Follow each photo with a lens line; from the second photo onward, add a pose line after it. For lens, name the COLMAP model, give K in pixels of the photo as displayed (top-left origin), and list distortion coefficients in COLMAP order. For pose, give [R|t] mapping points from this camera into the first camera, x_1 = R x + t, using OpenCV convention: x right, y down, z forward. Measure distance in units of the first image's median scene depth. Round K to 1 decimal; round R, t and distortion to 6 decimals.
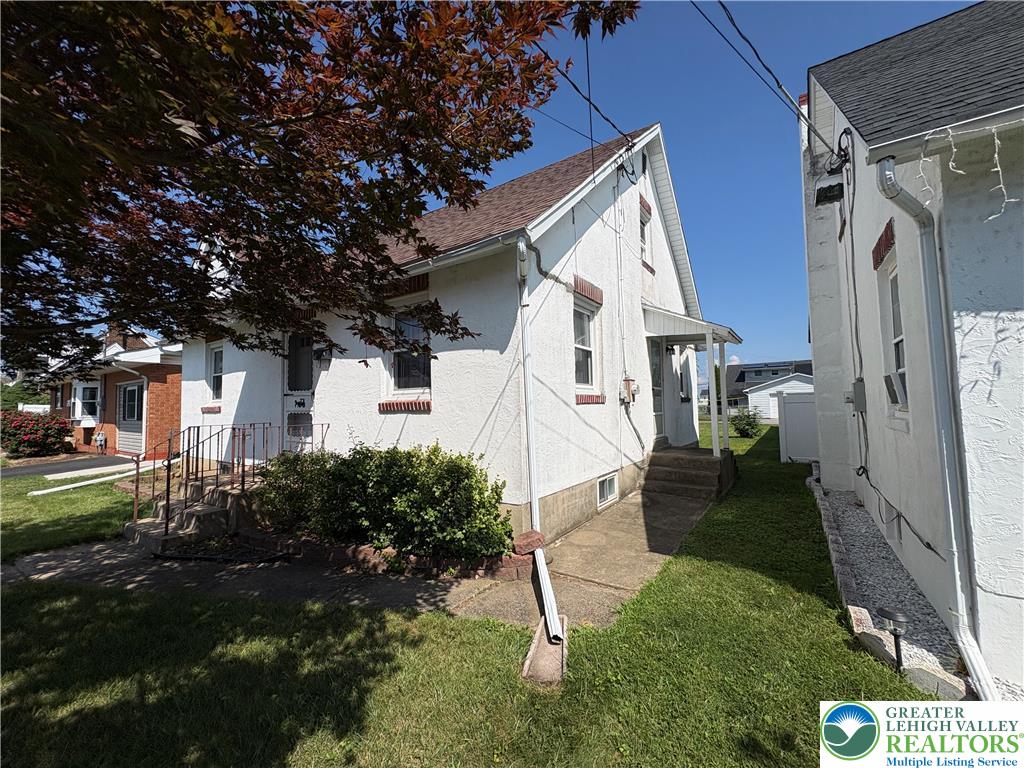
lens RADIAL K [[415.3, 0, 505.8], [0, 415.3, 385.7], [0, 0, 1]] dist [-0.002583, -0.000046]
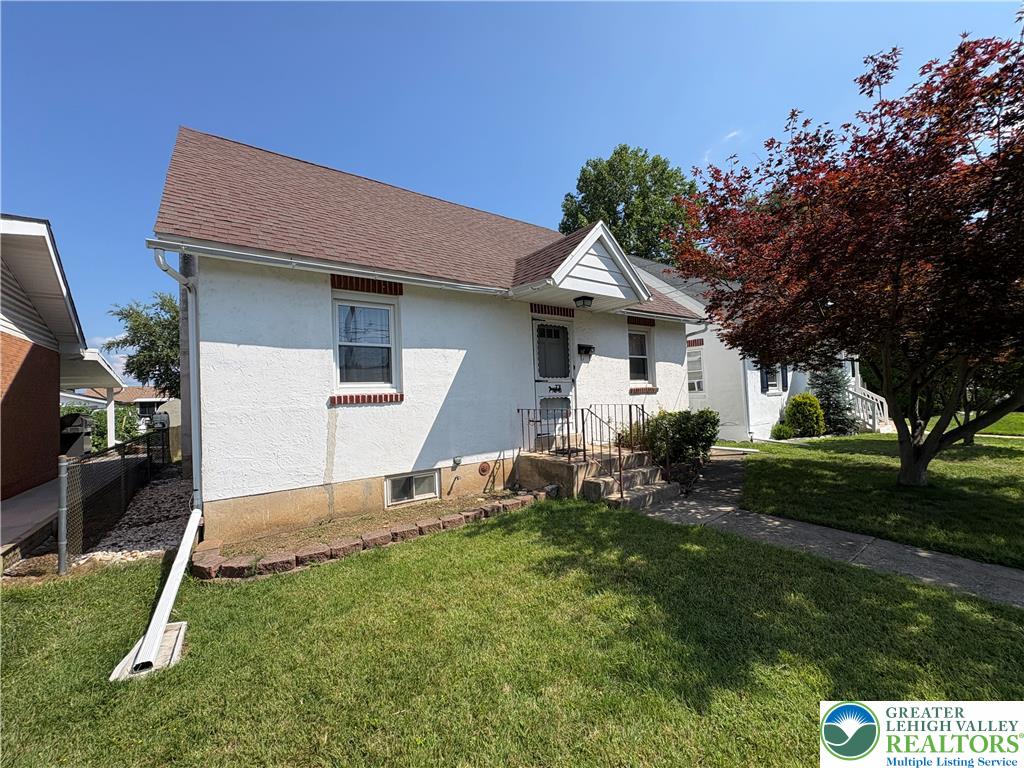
lens RADIAL K [[415.3, 0, 505.8], [0, 415.3, 385.7], [0, 0, 1]] dist [-0.002583, -0.000046]
pose [[0.314368, 0.036385, 0.948604, -1.600724], [-0.004413, 0.999310, -0.036867, 0.075485], [-0.949291, 0.007404, 0.314312, 0.778608]]
